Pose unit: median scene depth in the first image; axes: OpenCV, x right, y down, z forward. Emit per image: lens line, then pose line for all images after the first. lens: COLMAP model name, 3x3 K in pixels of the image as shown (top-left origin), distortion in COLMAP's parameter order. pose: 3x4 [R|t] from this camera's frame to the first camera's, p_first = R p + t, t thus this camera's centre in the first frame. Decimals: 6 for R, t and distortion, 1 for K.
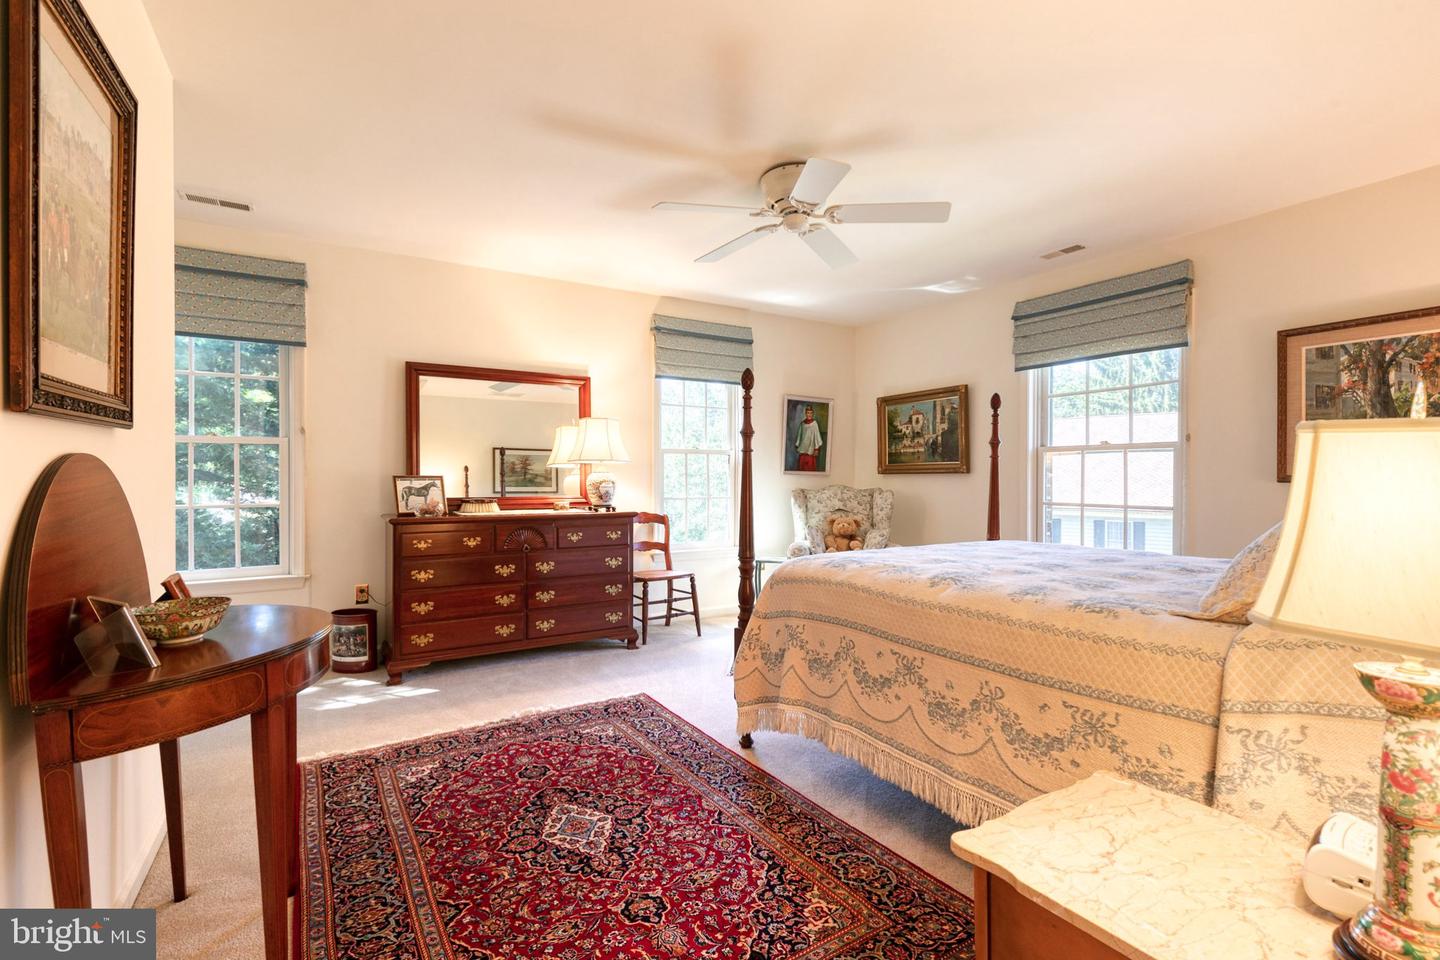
lens RADIAL K [[654.9, 0, 729.5], [0, 654.9, 476.5], [0, 0, 1]] dist [0.008818, -0.001054]
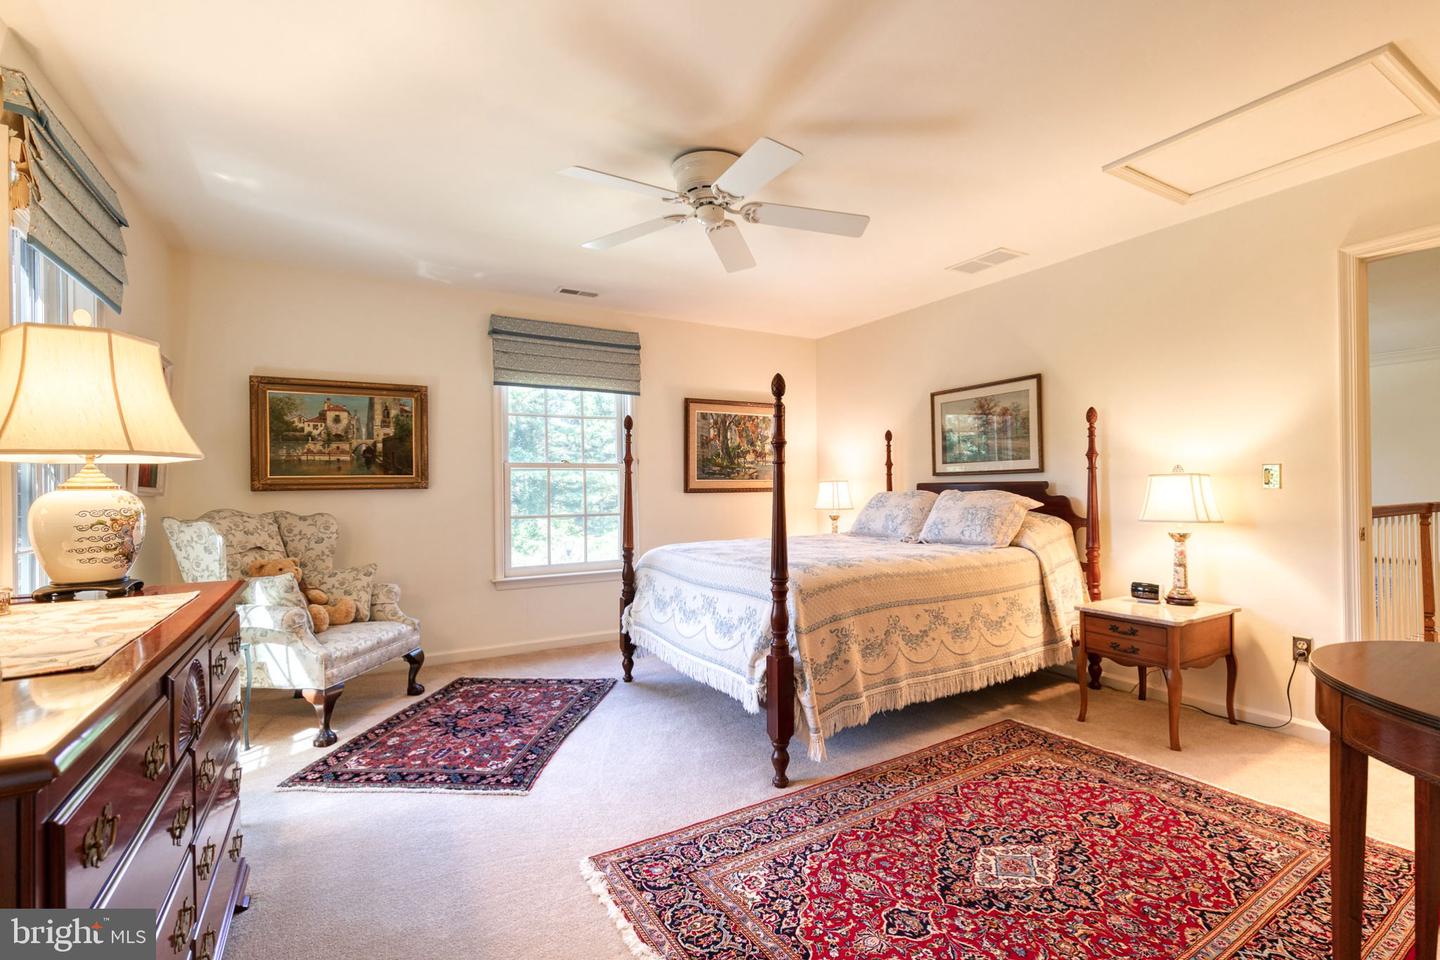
lens RADIAL K [[654.9, 0, 727.8], [0, 654.9, 483.6], [0, 0, 1]] dist [0.008818, -0.001054]
pose [[0.009251, 0.005210, 0.999944, -0.961393], [0.010696, 0.999929, -0.005309, -0.005780], [-0.999900, 0.010744, 0.009194, 1.145105]]
